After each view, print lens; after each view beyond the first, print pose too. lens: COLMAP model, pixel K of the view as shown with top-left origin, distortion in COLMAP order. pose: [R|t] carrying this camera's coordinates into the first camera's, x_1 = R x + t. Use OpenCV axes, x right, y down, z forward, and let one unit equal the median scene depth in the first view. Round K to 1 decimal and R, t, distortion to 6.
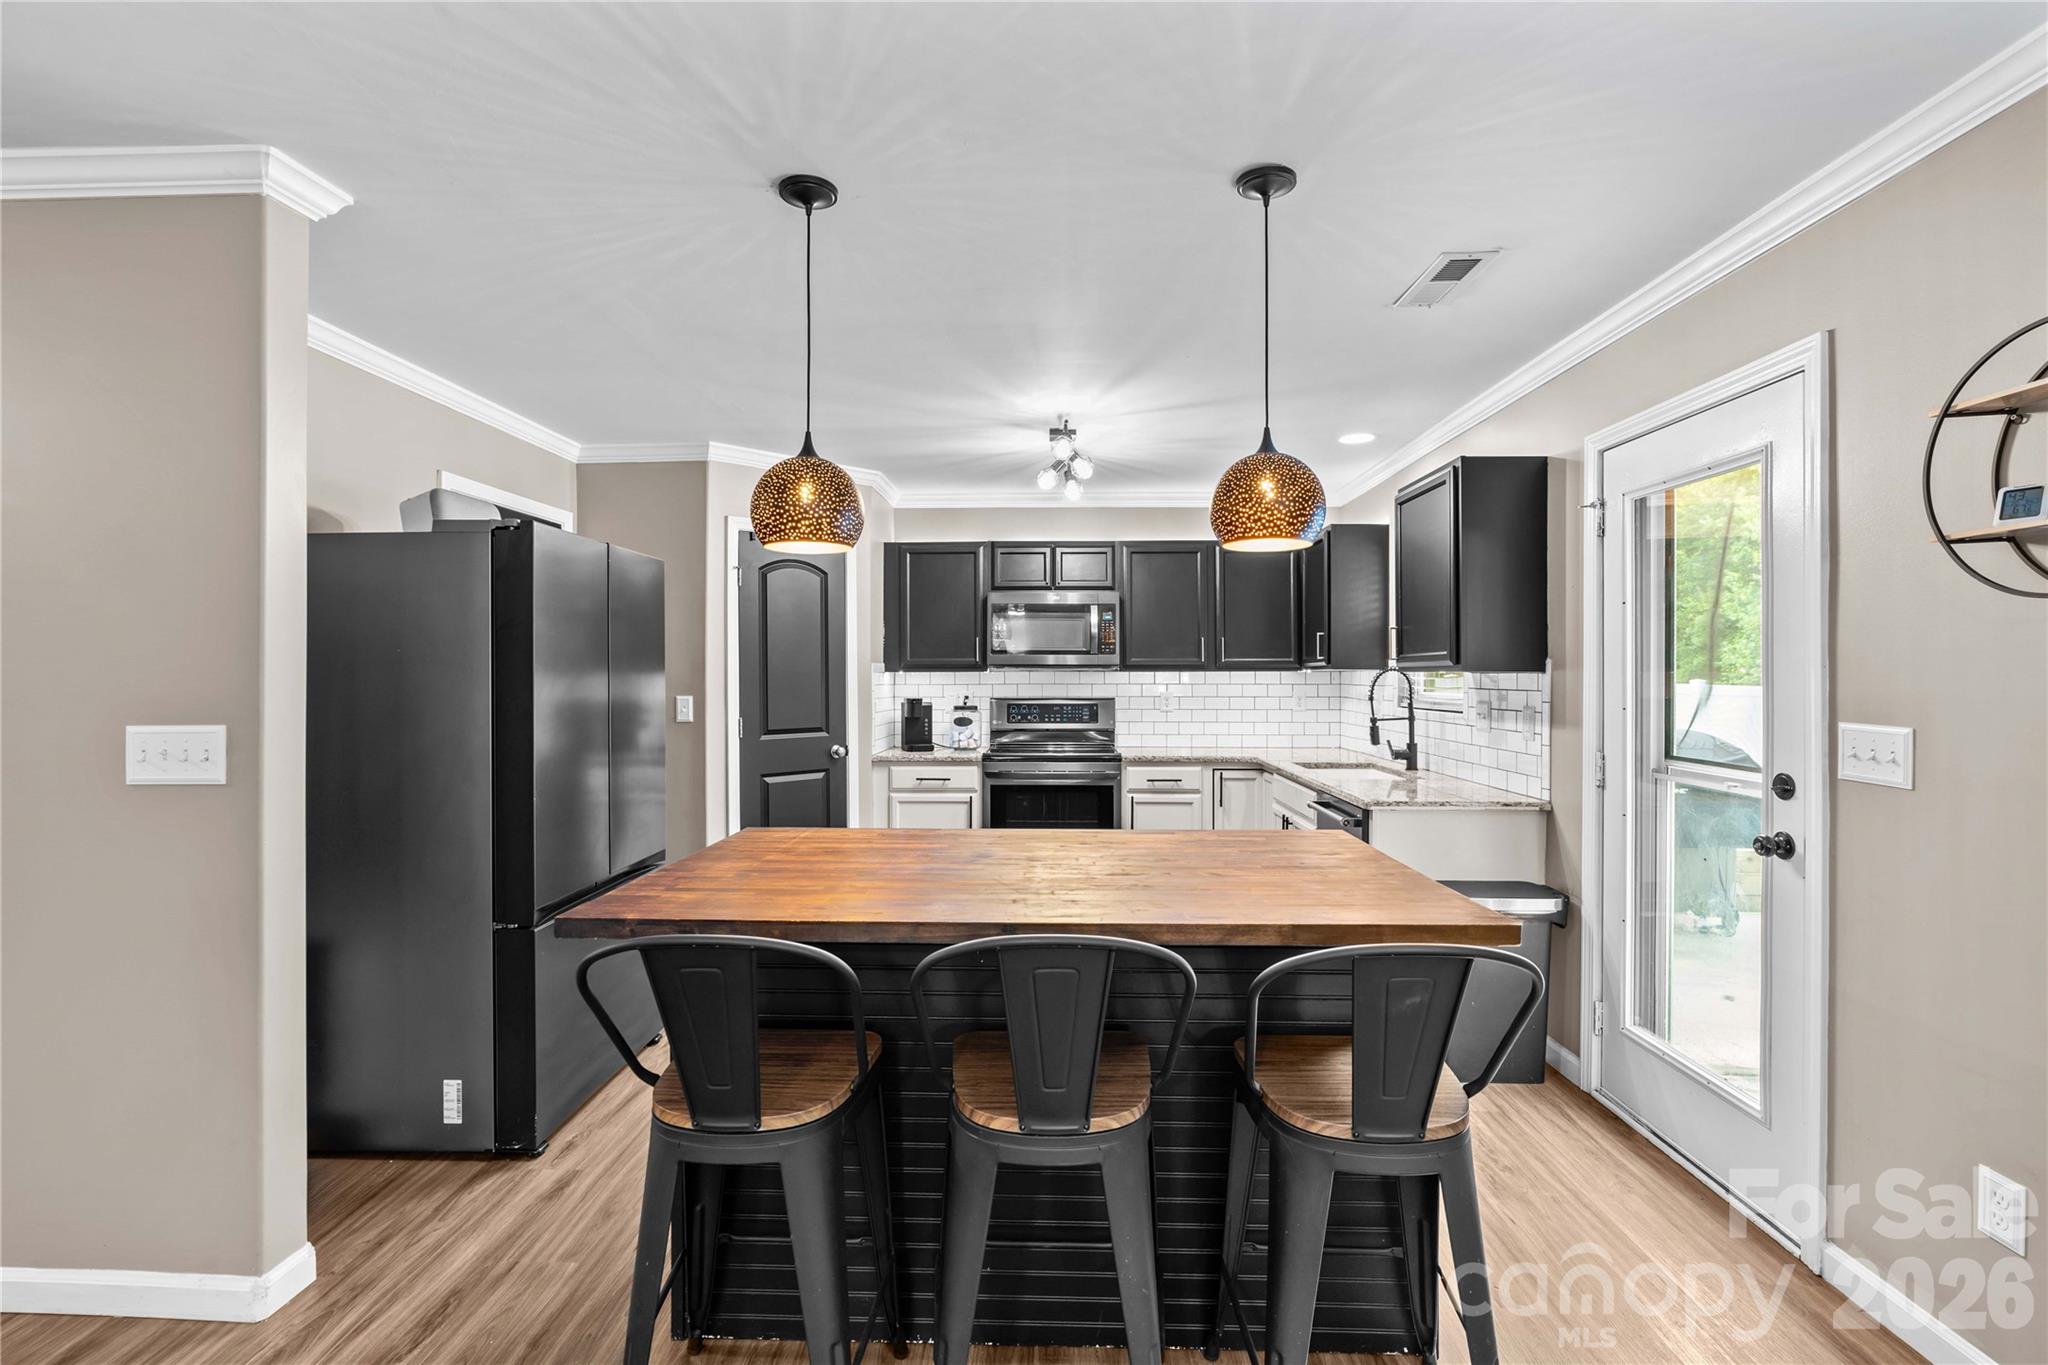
lens RADIAL K [[935.9, 0, 1028.2], [0, 935.9, 675.2], [0, 0, 1]] dist [-0.013822, 0.001040]
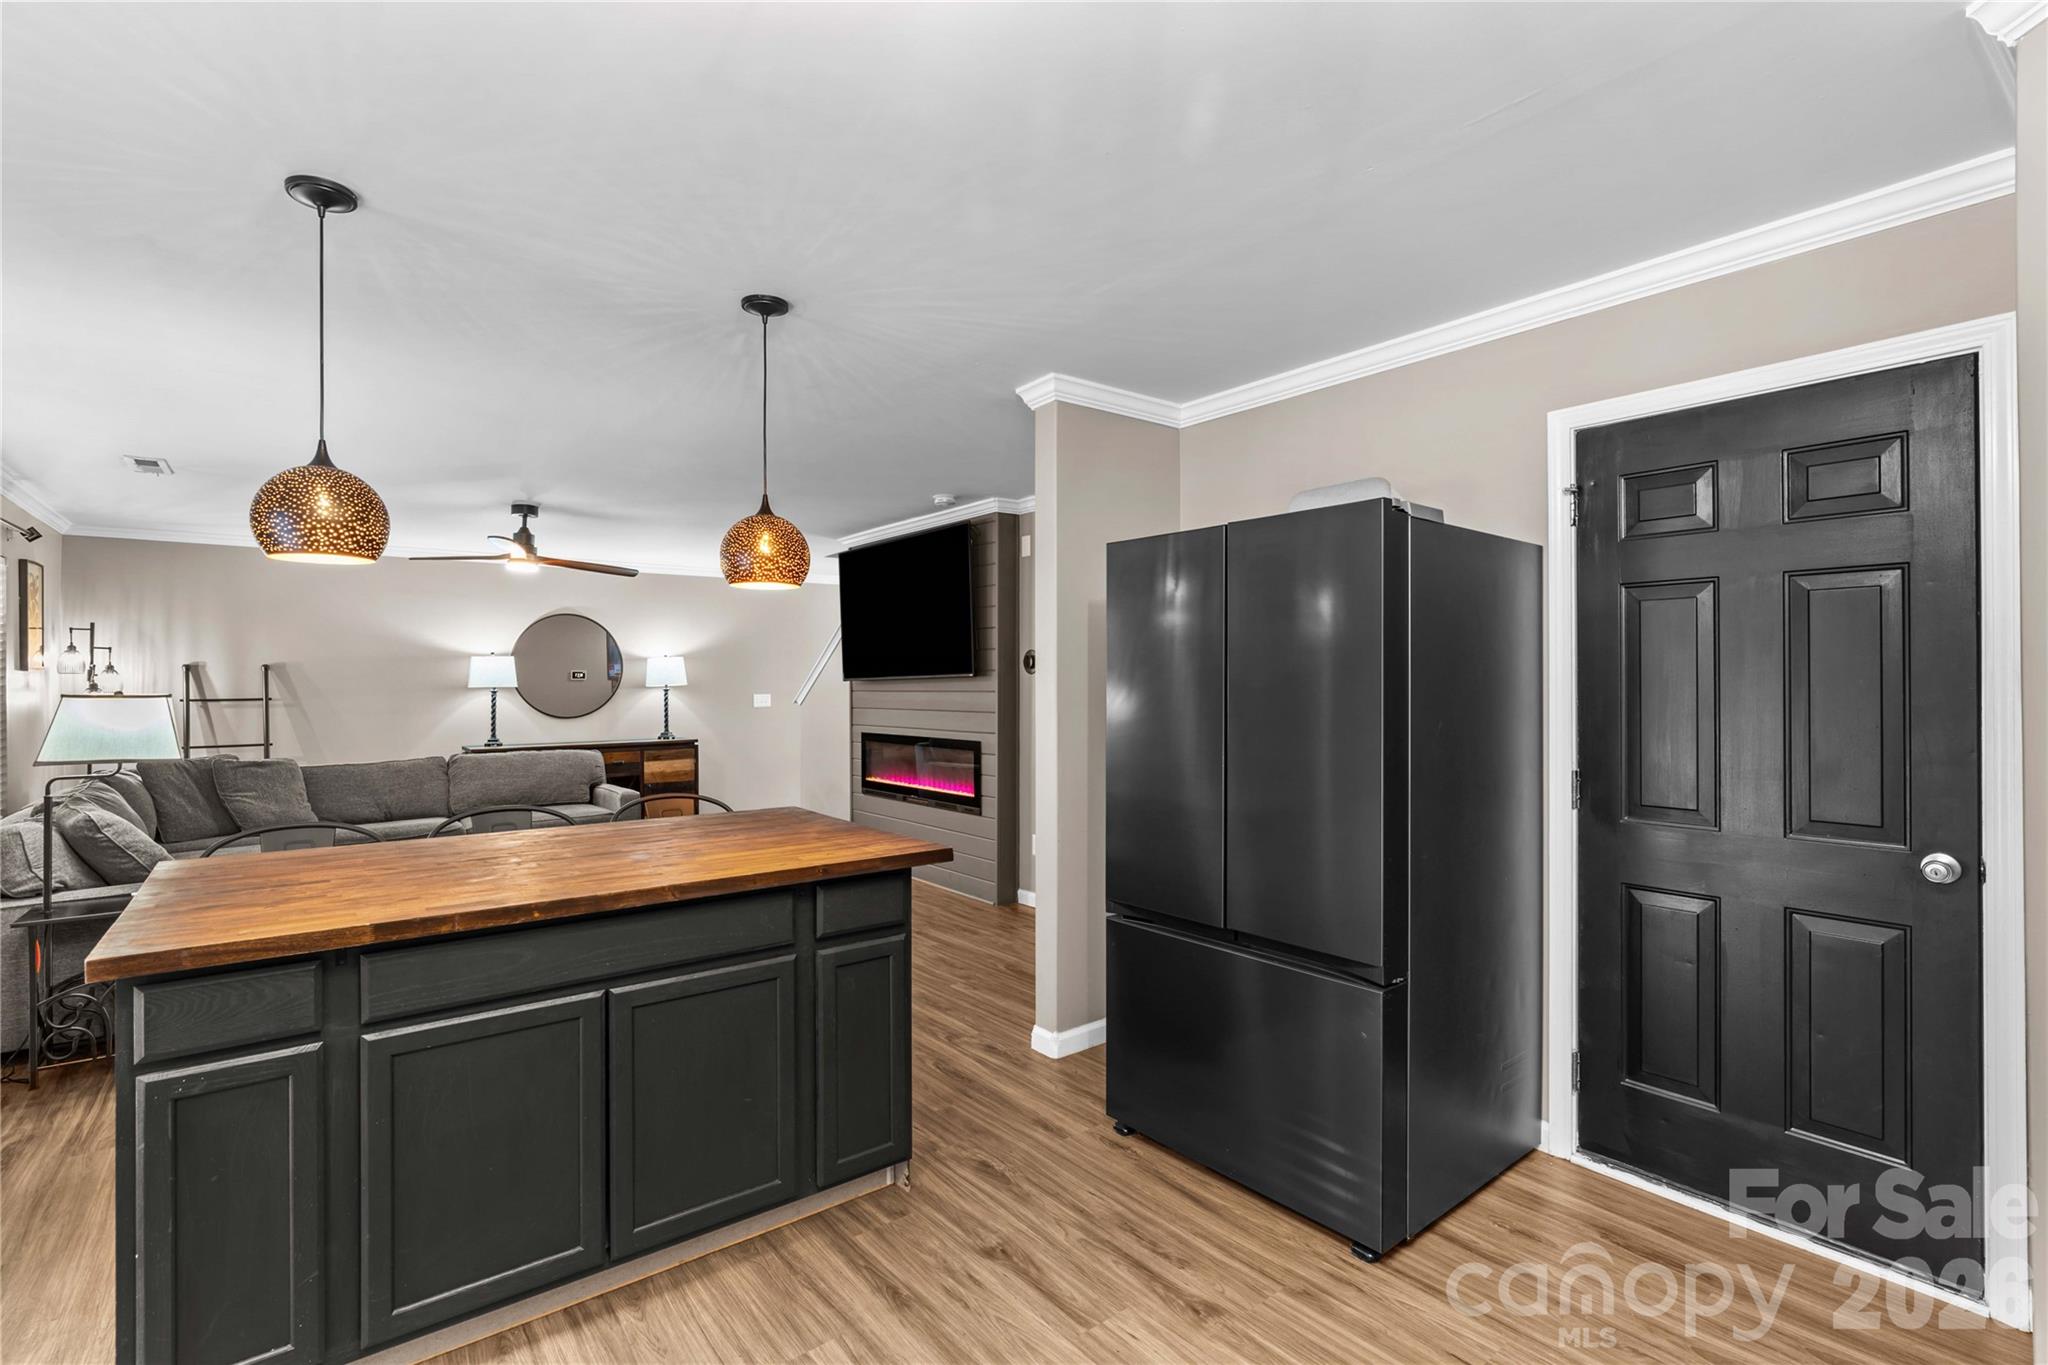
lens RADIAL K [[944.5, 0, 1025.0], [0, 944.5, 675.7], [0, 0, 1]] dist [-0.028244, 0.012896]
pose [[-0.766979, -0.000289, -0.641672, 0.129488], [0.004162, 0.999977, -0.005425, -0.003073], [0.641659, -0.006832, -0.766960, 0.901046]]
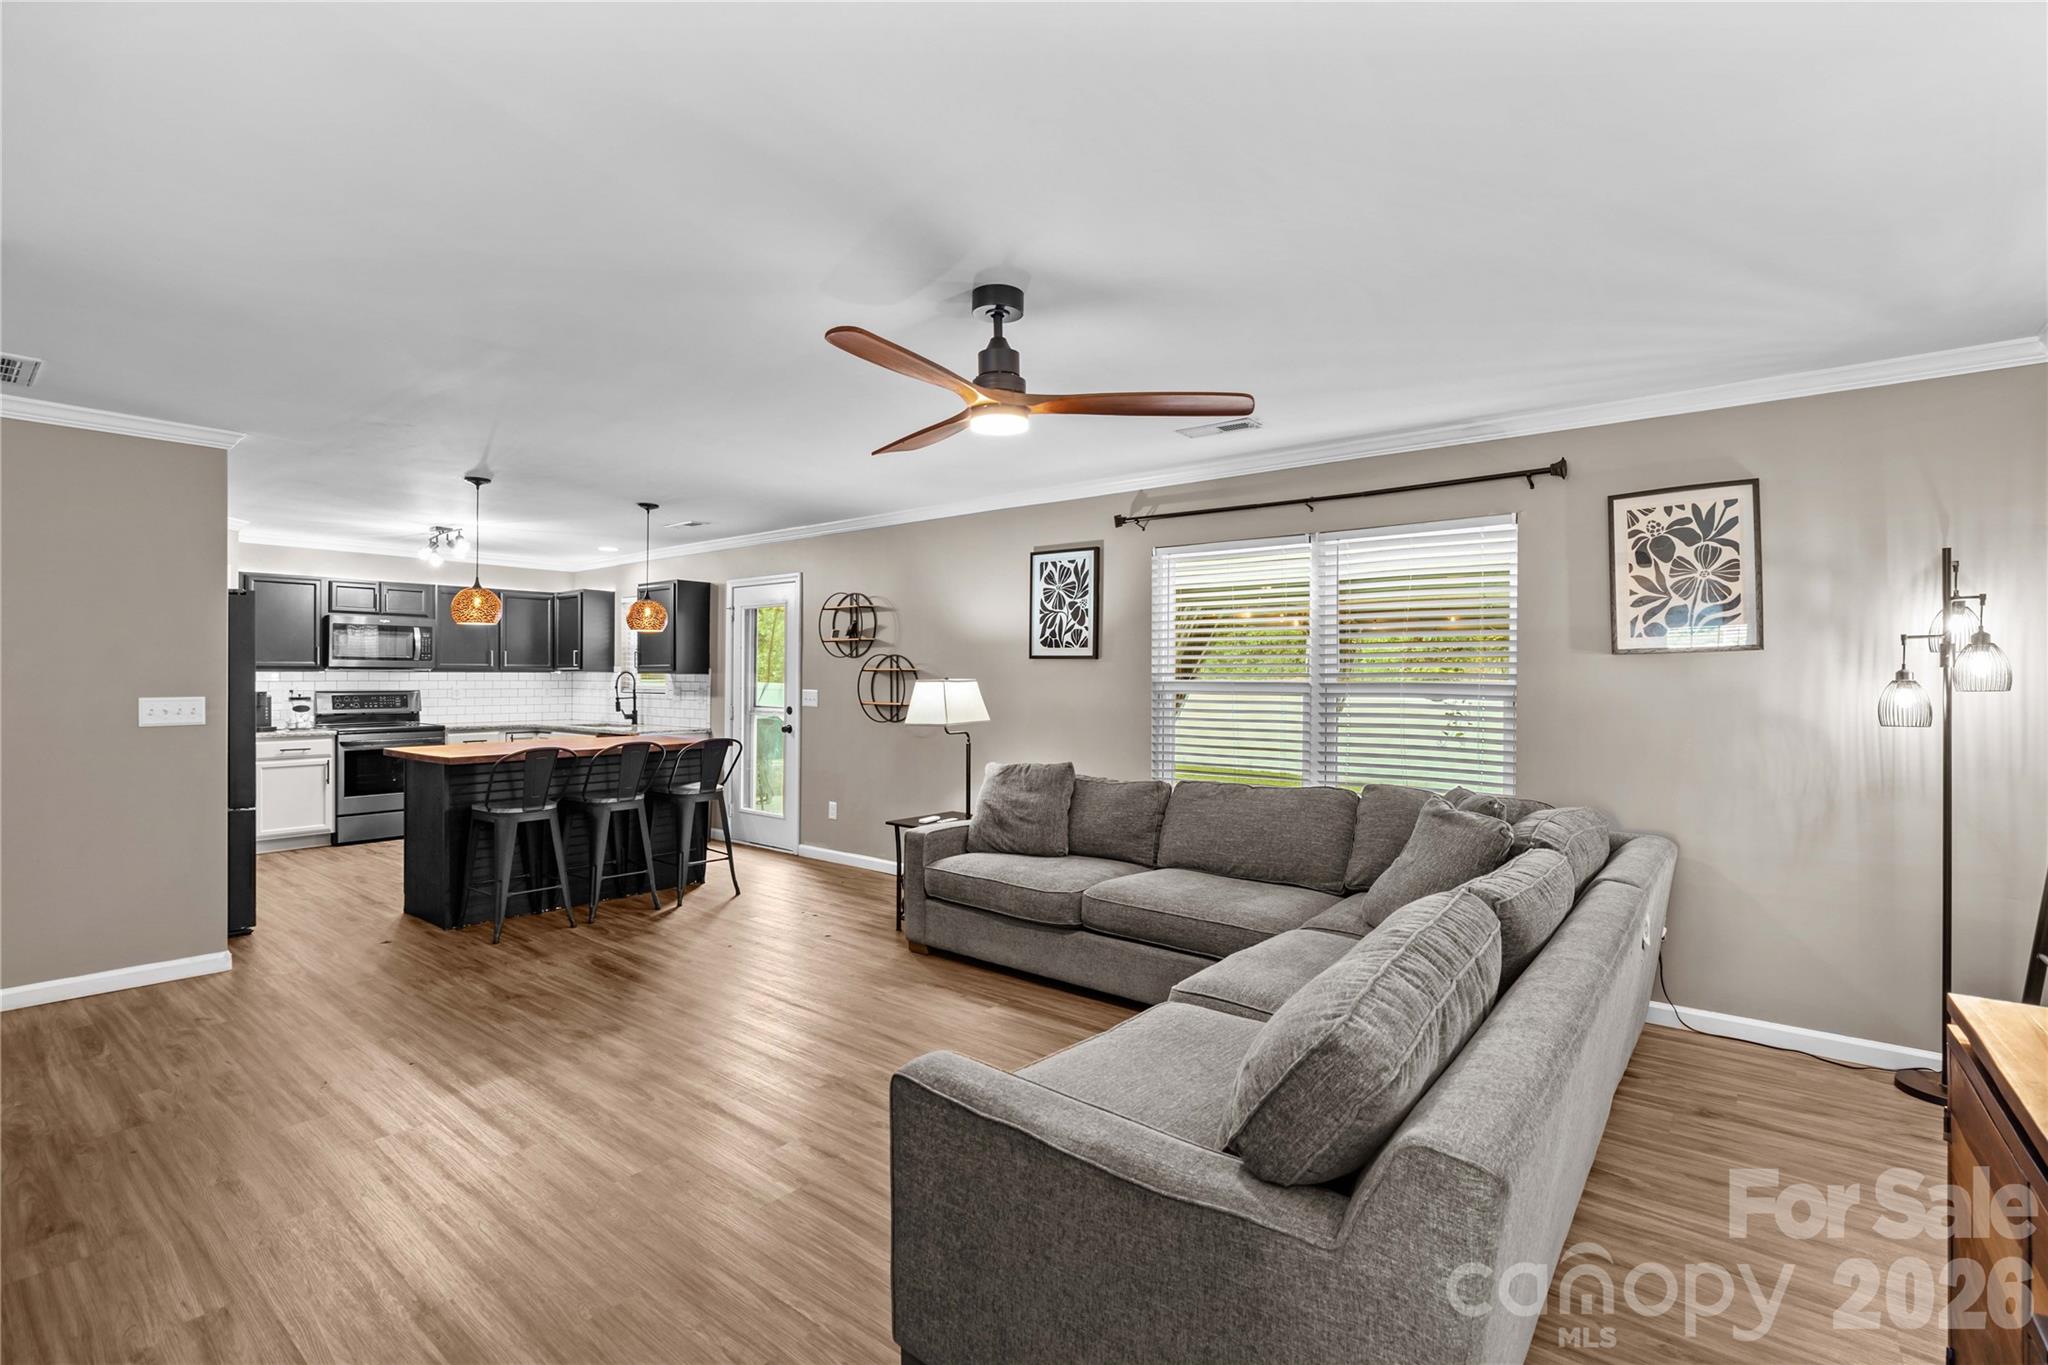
lens RADIAL K [[935.9, 0, 1028.2], [0, 935.9, 675.2], [0, 0, 1]] dist [-0.013822, 0.001040]
pose [[0.601650, 0.003082, 0.798754, -0.547501], [-0.003175, 0.999994, -0.001467, 0.000106], [-0.798753, -0.001653, 0.601656, -0.691545]]
